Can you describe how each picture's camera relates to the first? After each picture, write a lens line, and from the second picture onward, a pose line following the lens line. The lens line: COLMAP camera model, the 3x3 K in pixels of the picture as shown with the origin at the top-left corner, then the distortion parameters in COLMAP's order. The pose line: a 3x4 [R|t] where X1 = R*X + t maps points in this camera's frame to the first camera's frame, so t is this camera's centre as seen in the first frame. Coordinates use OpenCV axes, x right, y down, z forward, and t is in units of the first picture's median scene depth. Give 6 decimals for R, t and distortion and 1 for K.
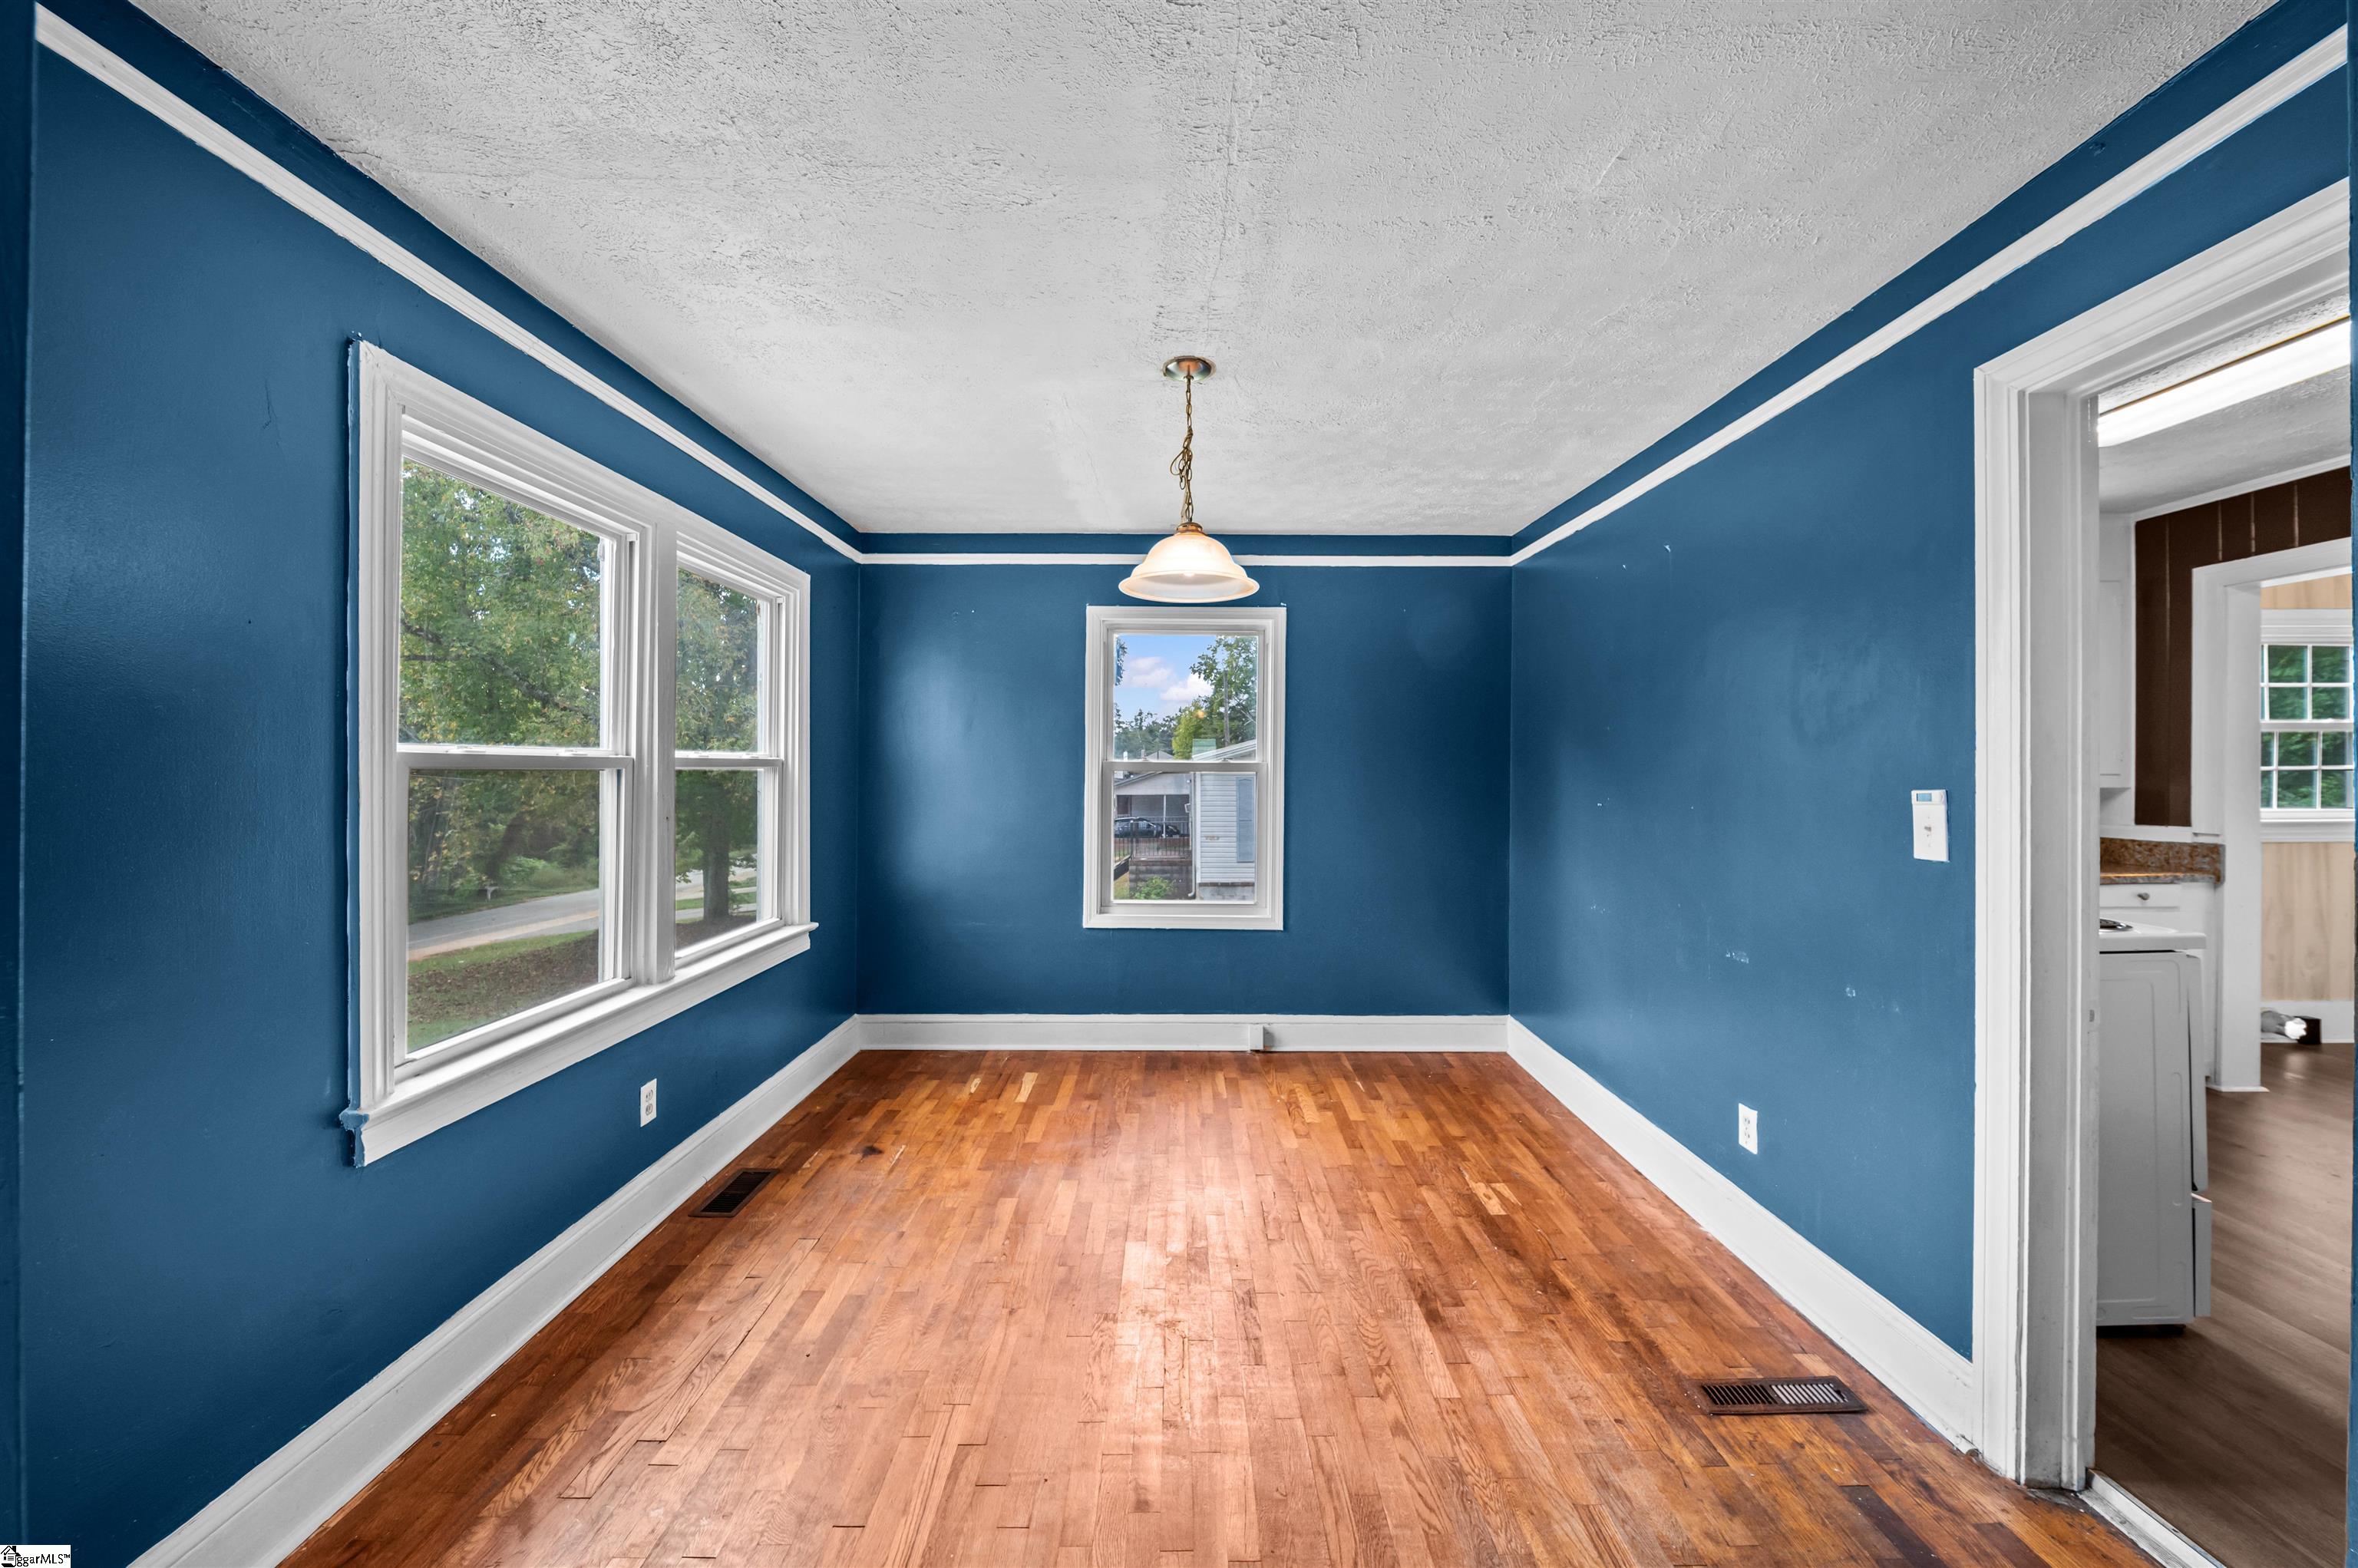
lens RADIAL K [[835.3, 0, 1183.7], [0, 835.3, 781.1], [0, 0, 1]] dist [-0.000244, -0.002723]
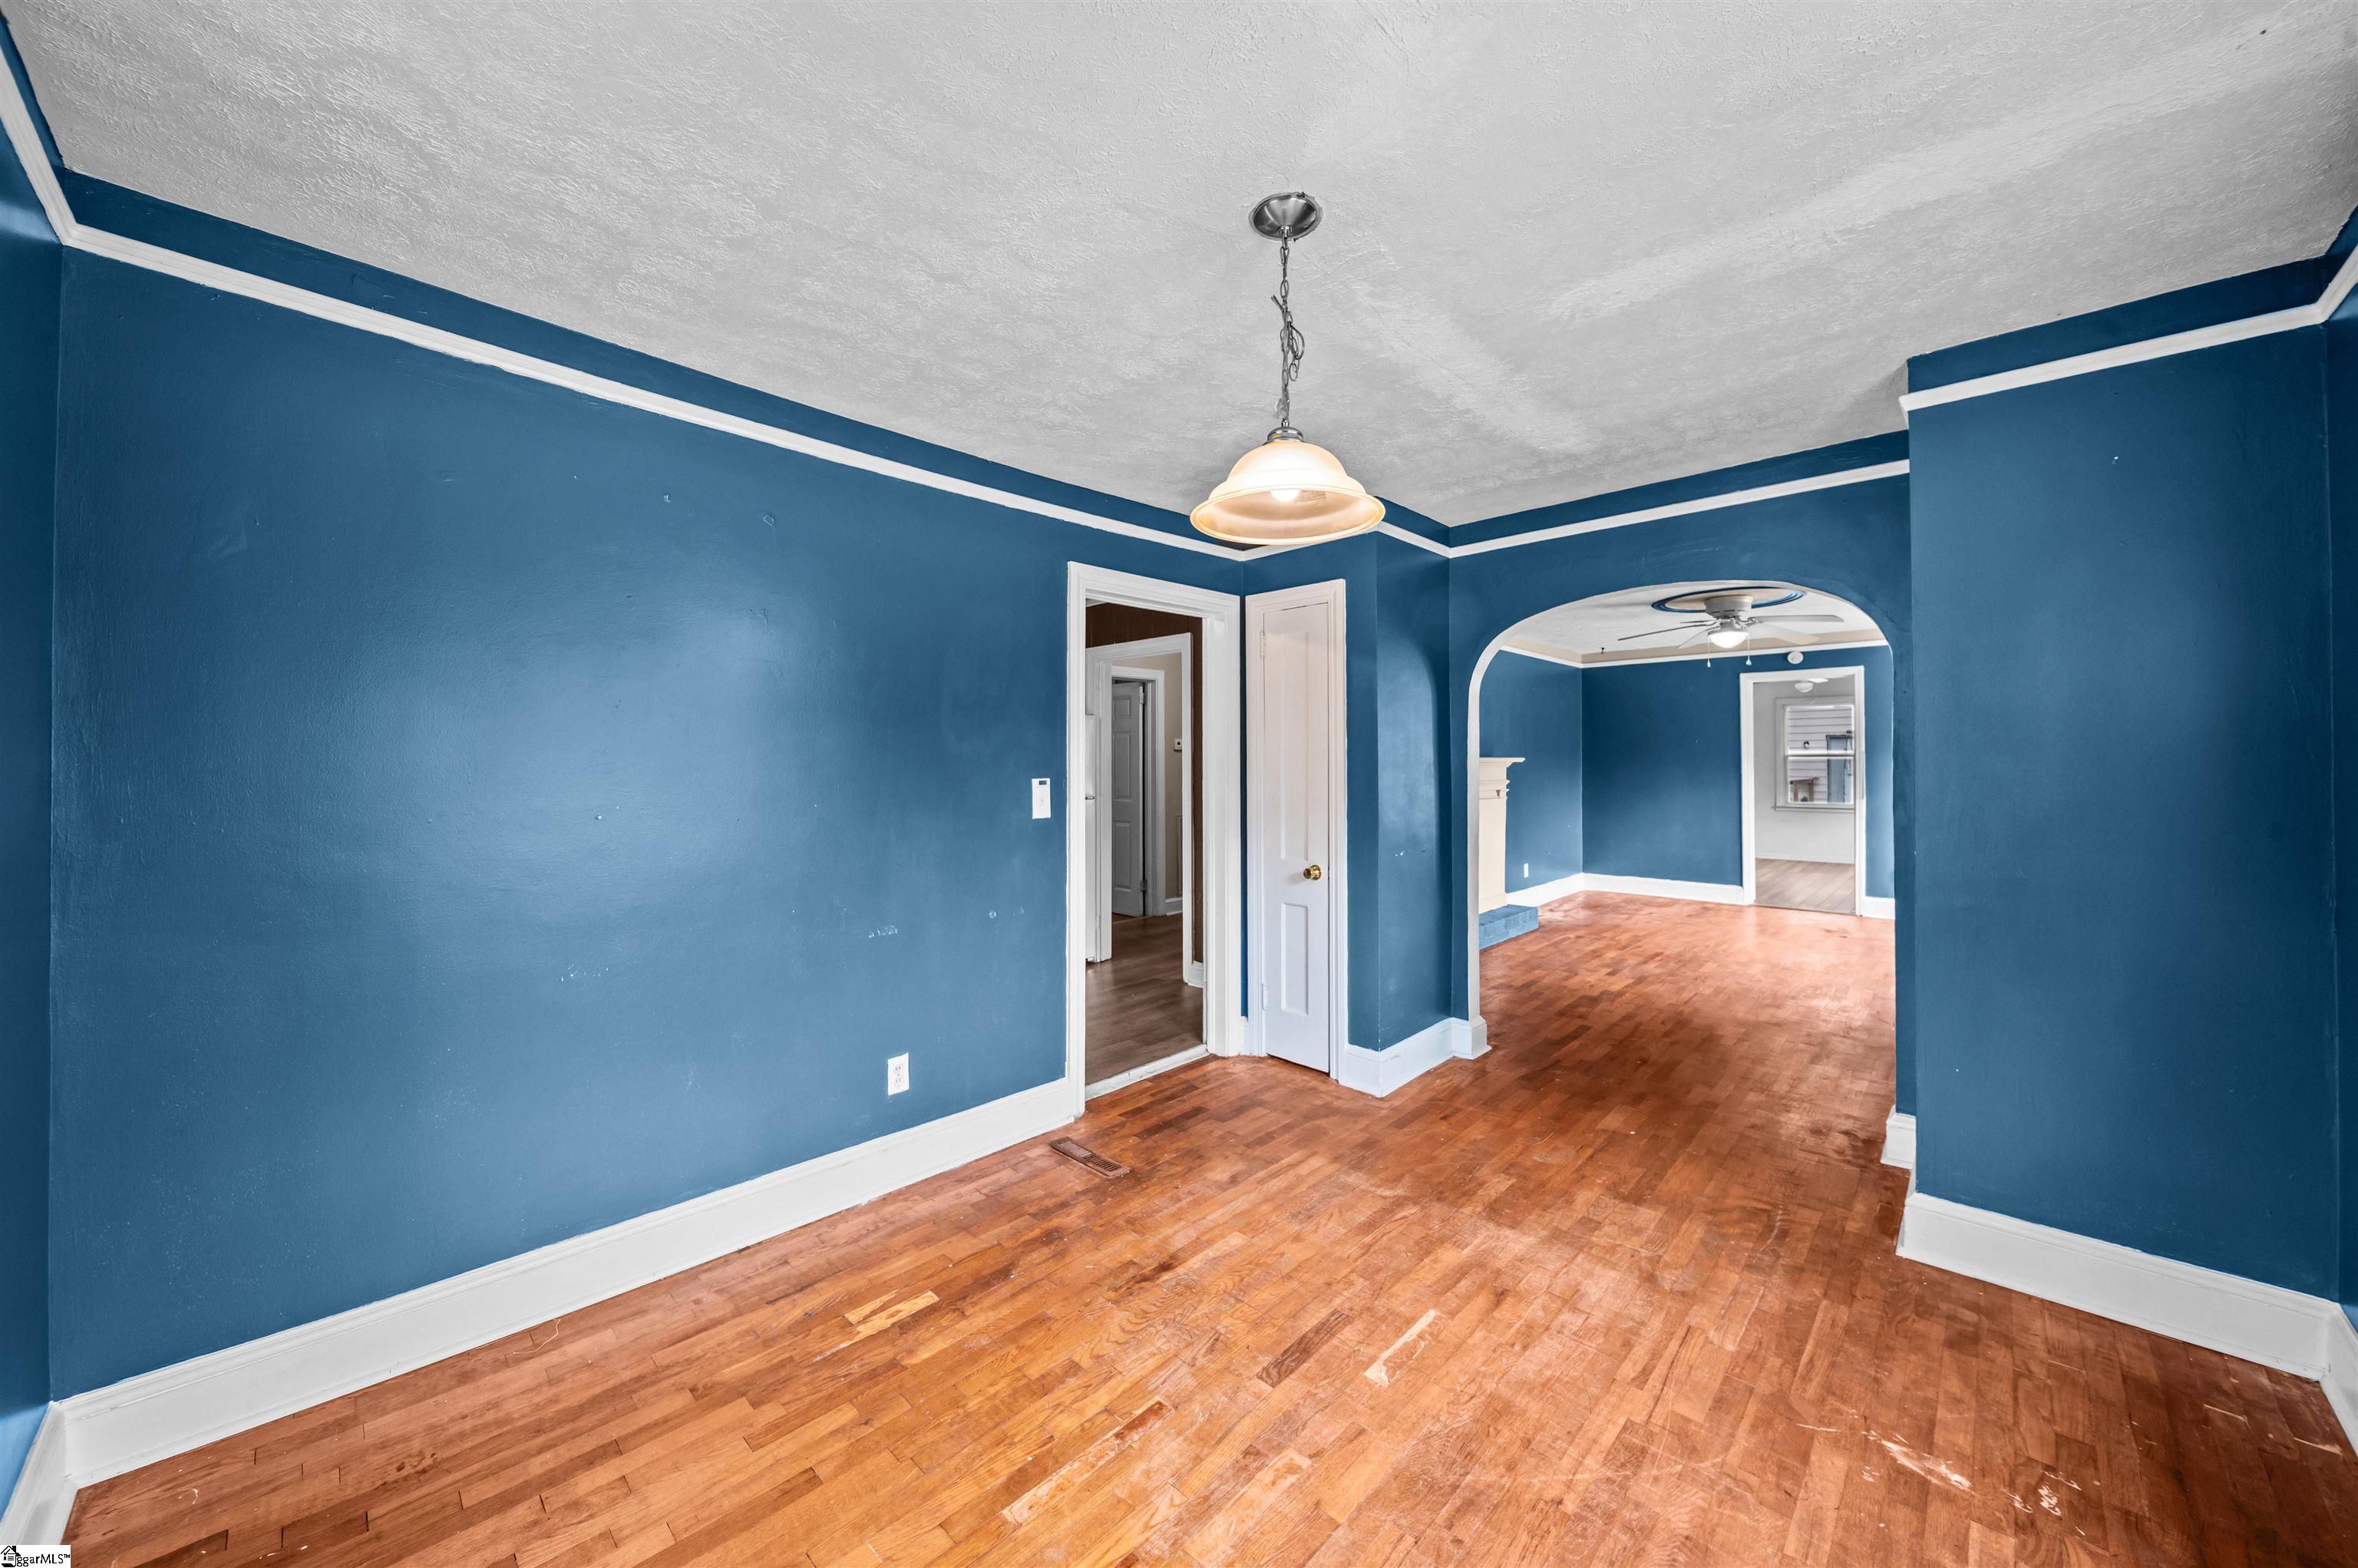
lens RADIAL K [[845.4, 0, 1182.7], [0, 845.4, 778.2], [0, 0, 1]] dist [0.000637, -0.002744]
pose [[-0.716136, -0.006708, 0.697928, -0.439513], [0.008495, 0.999796, 0.018325, -0.017476], [-0.697909, 0.019052, -0.715933, 1.596009]]
